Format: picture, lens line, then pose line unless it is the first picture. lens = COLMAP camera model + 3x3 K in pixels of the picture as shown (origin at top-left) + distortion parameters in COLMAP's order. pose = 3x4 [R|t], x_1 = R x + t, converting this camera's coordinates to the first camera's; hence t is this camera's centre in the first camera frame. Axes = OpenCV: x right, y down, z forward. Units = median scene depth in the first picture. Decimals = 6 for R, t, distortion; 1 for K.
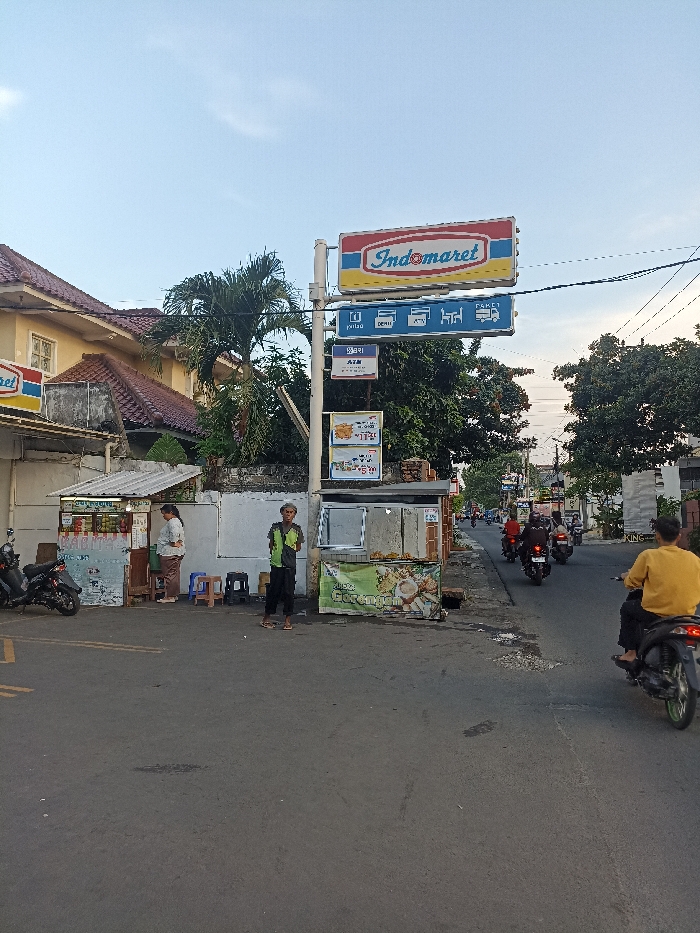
lens RADIAL K [[677.5, 0, 350.0], [0, 677.5, 466.5], [0, 0, 1]] dist [0.098713, -0.141330]
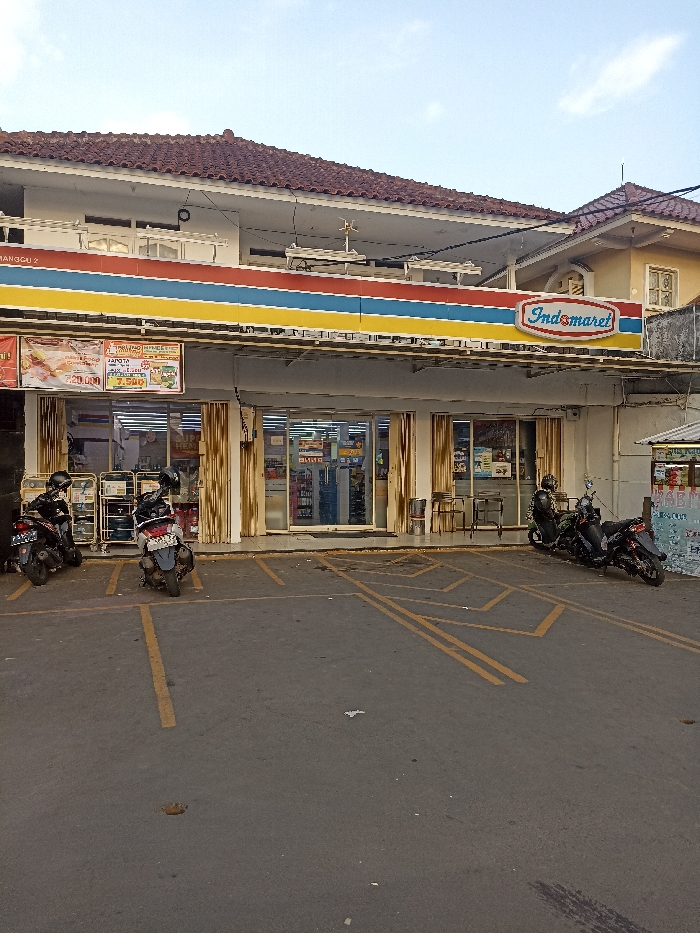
lens RADIAL K [[677.5, 0, 350.0], [0, 677.5, 466.5], [0, 0, 1]] dist [0.098713, -0.141330]
pose [[0.615389, -0.002002, -0.788221, 0.016581], [0.058631, 0.997343, 0.043241, 0.009951], [0.786040, -0.072824, 0.613871, 0.137299]]
